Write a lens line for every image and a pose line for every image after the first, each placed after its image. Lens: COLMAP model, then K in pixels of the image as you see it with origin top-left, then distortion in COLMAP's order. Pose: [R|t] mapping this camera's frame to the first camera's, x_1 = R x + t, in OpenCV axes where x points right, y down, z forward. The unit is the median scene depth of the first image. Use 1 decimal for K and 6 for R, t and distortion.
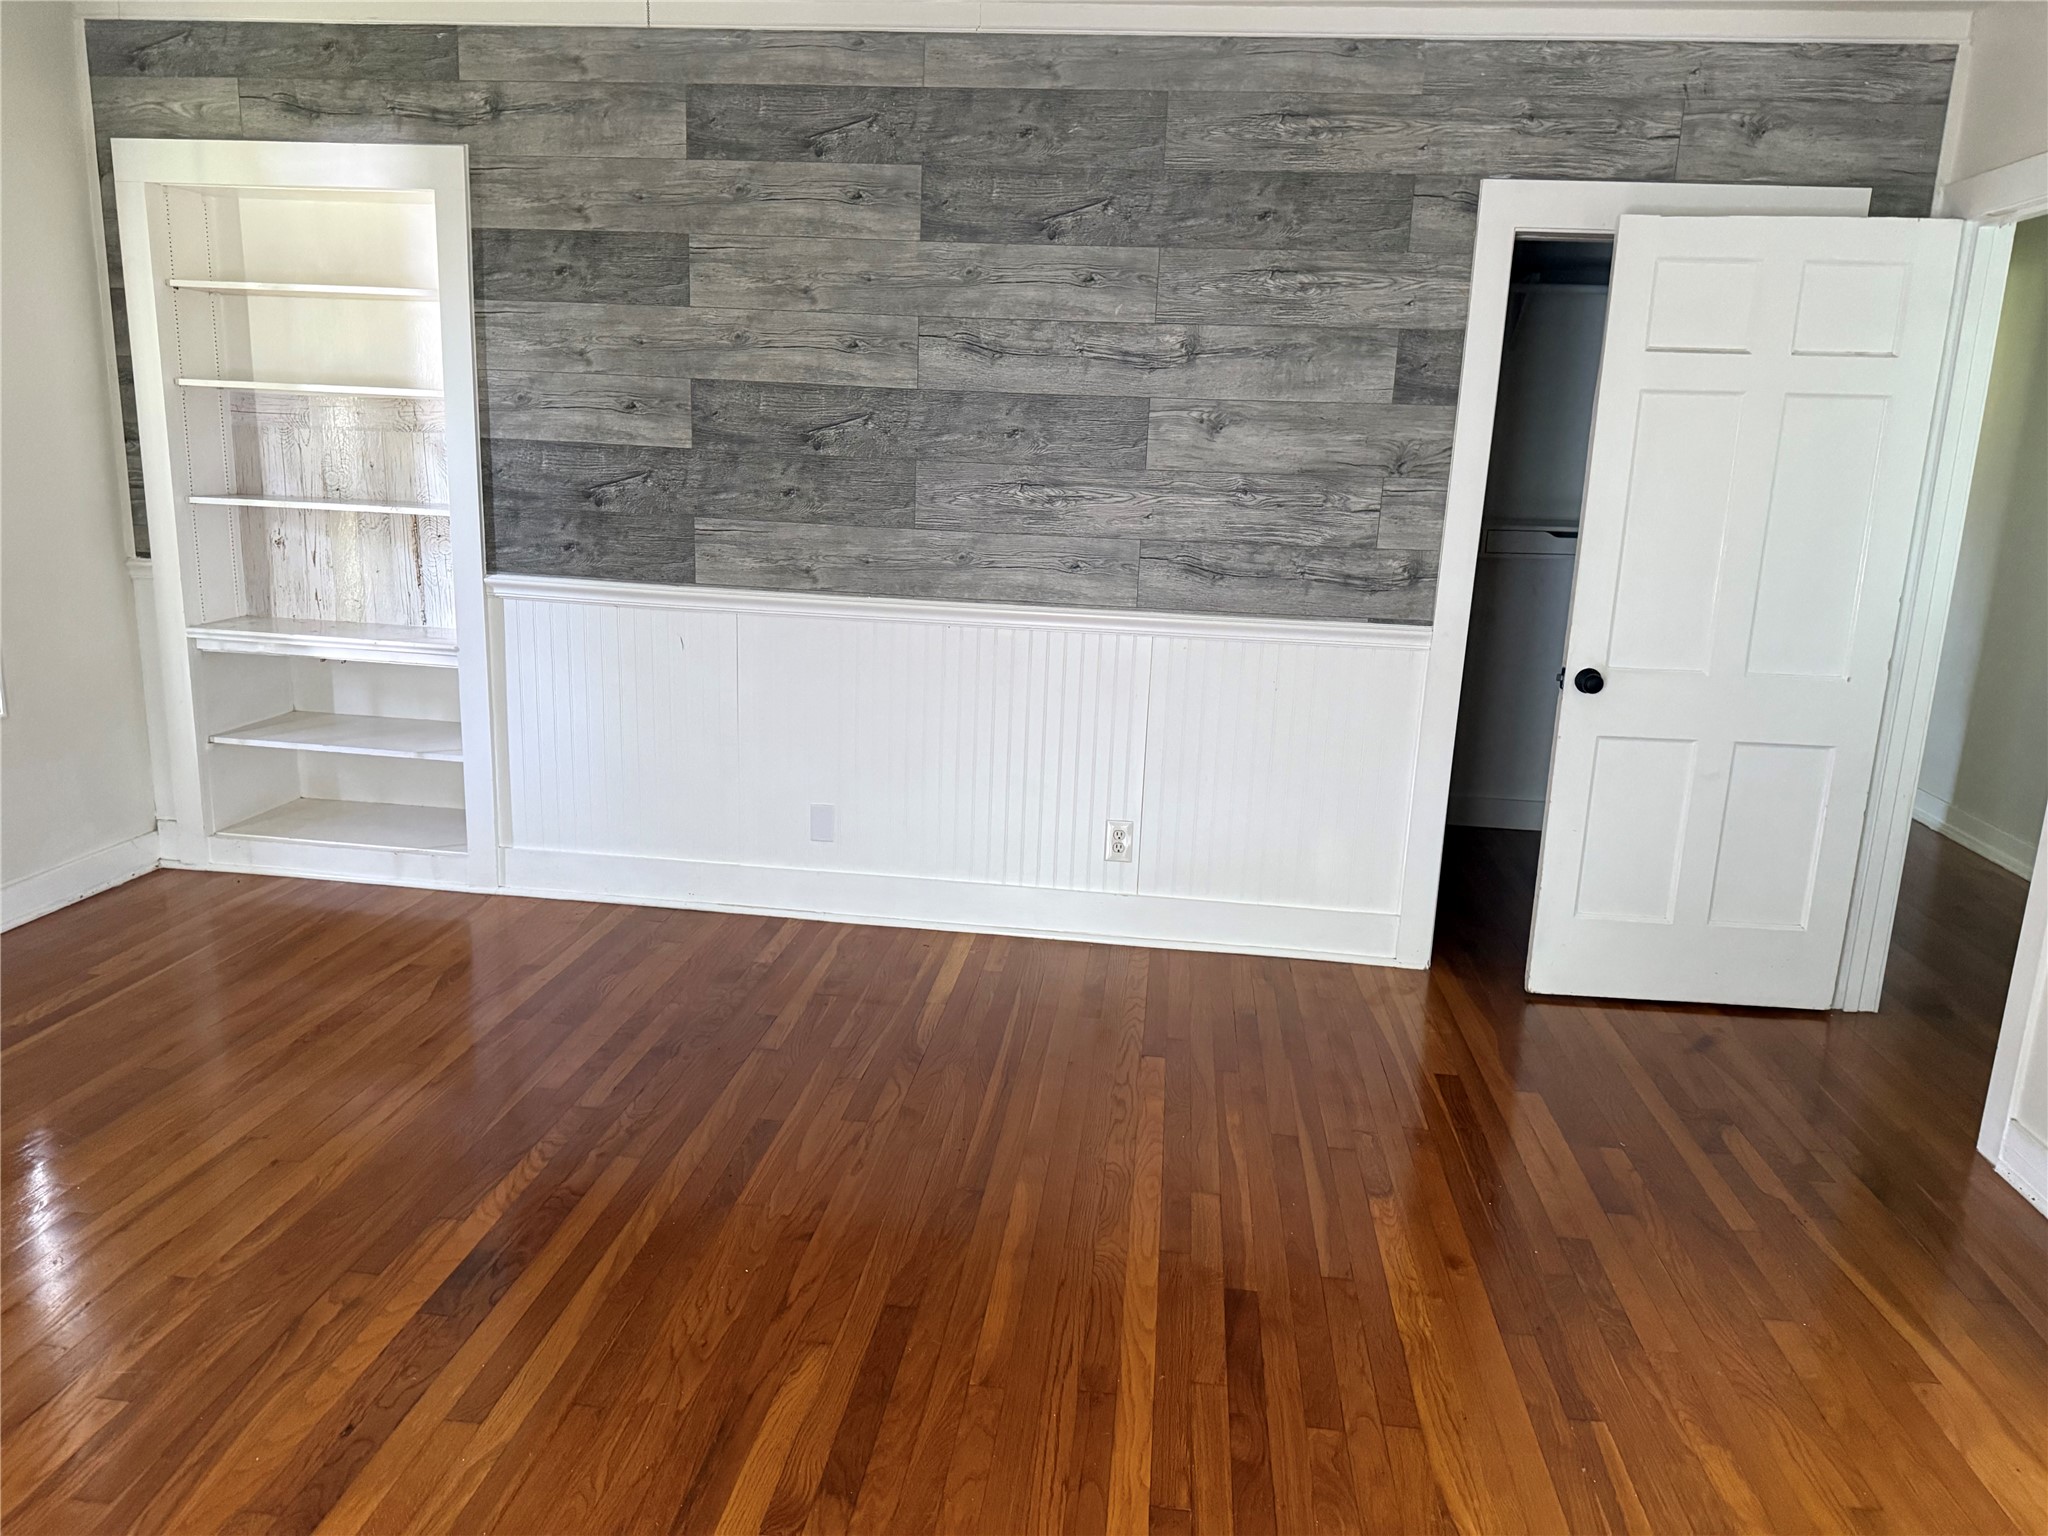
lens RADIAL K [[1440.5, 0, 1025.4], [0, 1440.5, 765.0], [0, 0, 1]] dist [0.010114, -0.015545]
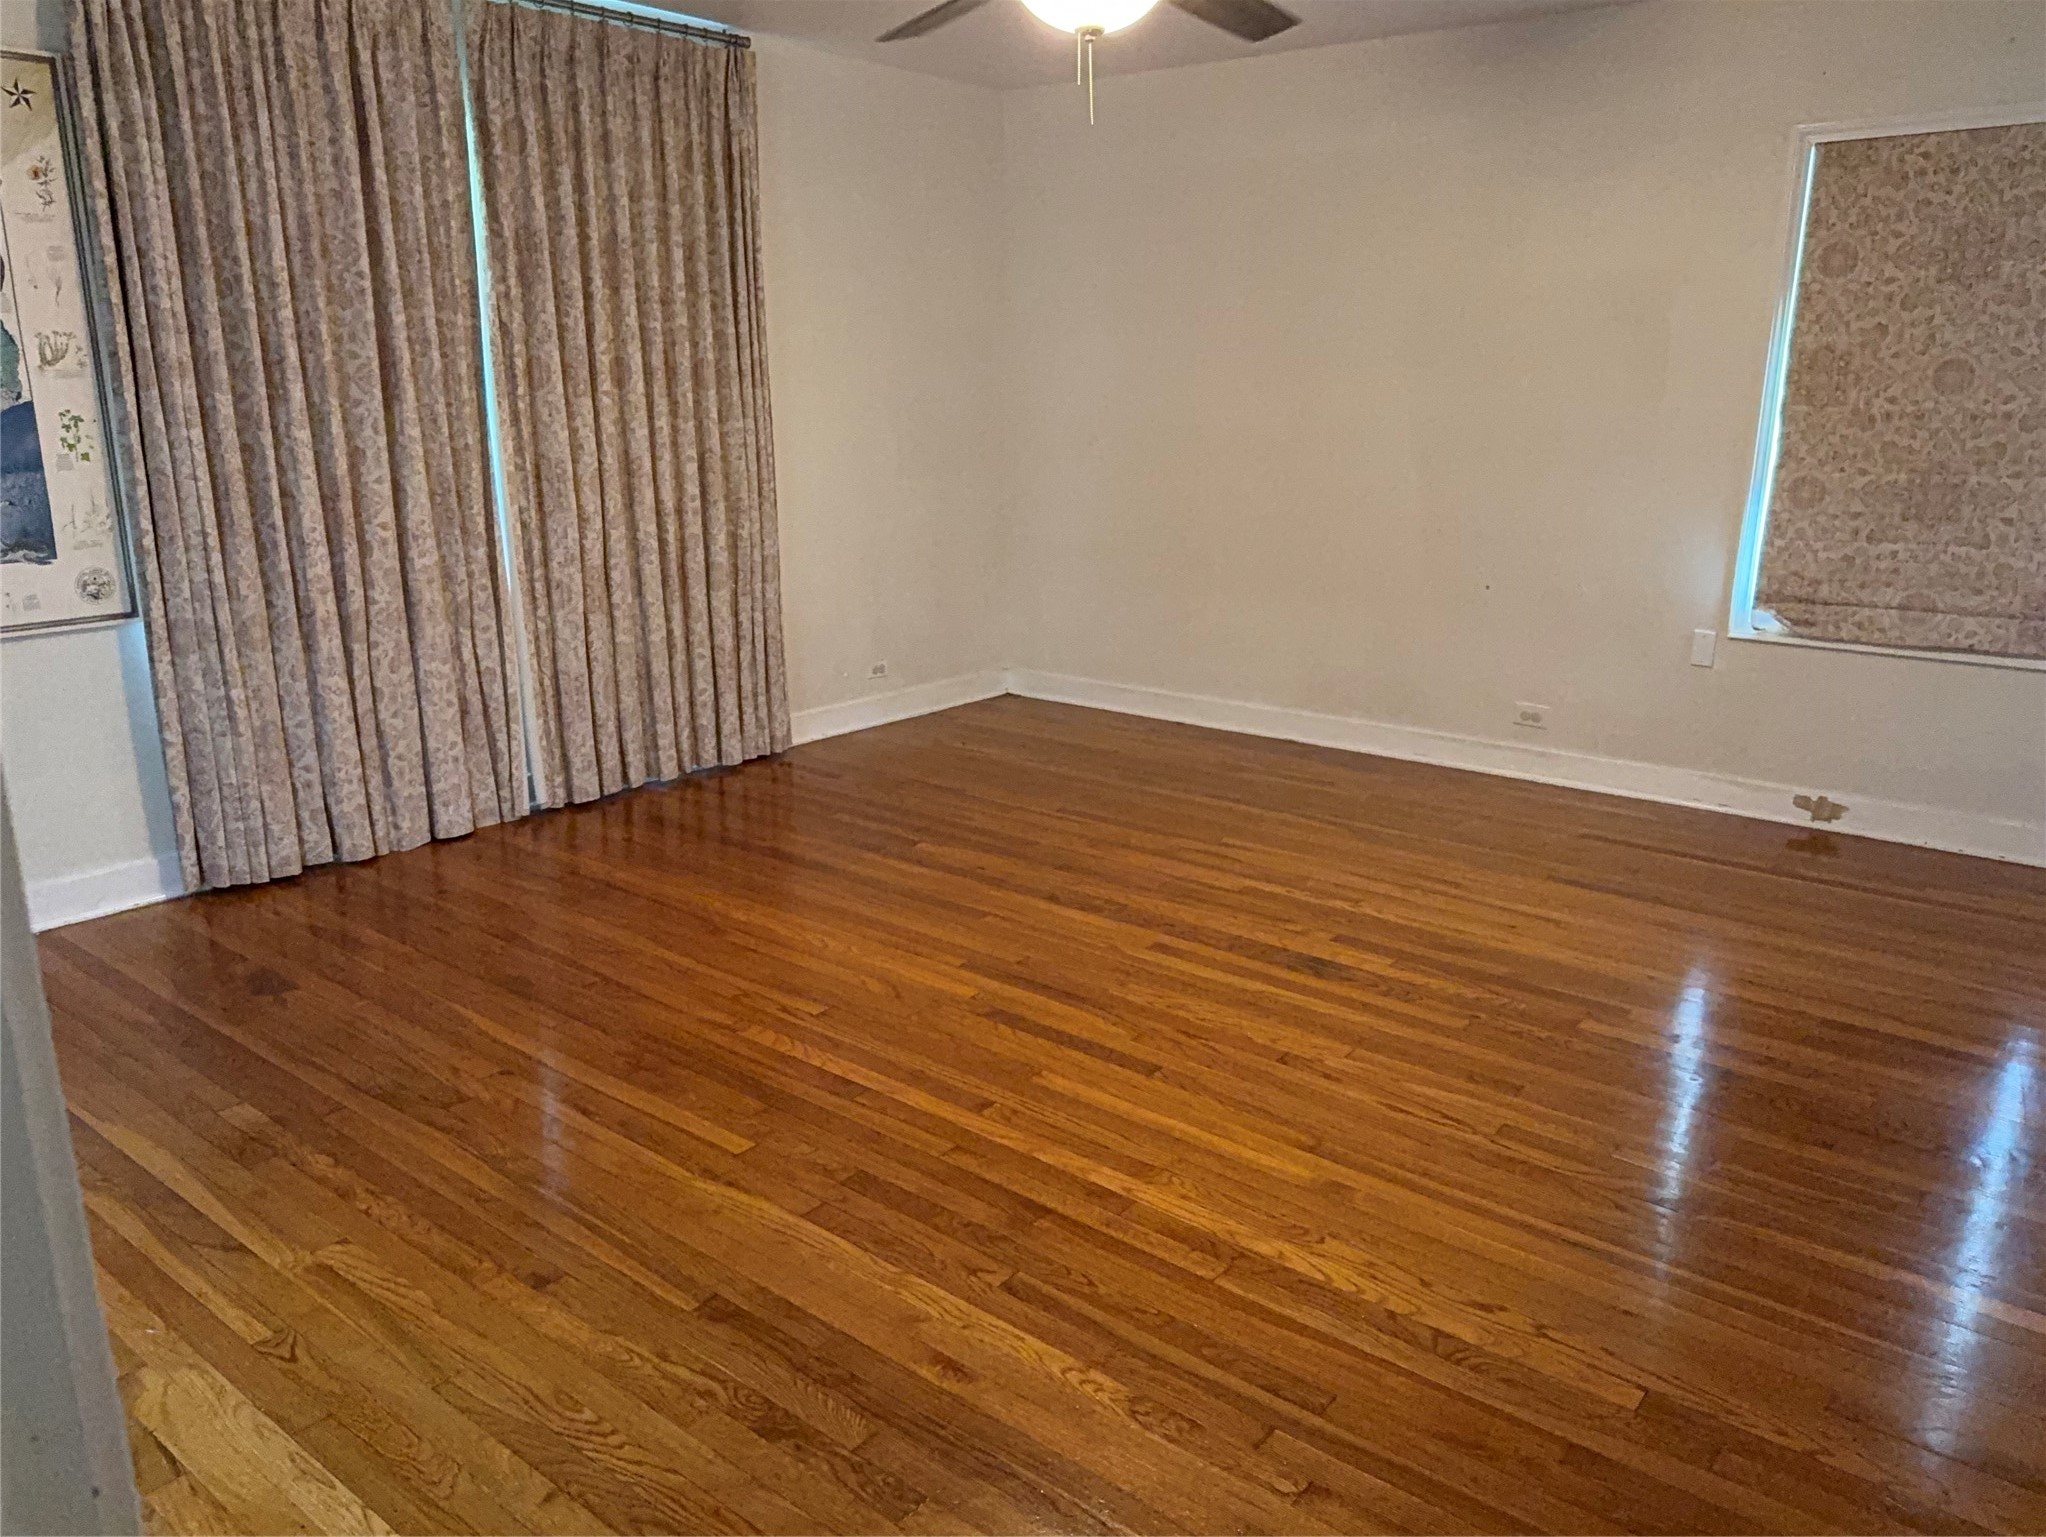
lens RADIAL K [[1439.1, 0, 1027.2], [0, 1439.1, 769.2], [0, 0, 1]] dist [0.010114, -0.015545]
pose [[-0.539901, 0.178275, -0.822633, 0.978789], [-0.212471, 0.916802, 0.338128, -0.267393], [0.814471, 0.357341, -0.457104, 1.432272]]
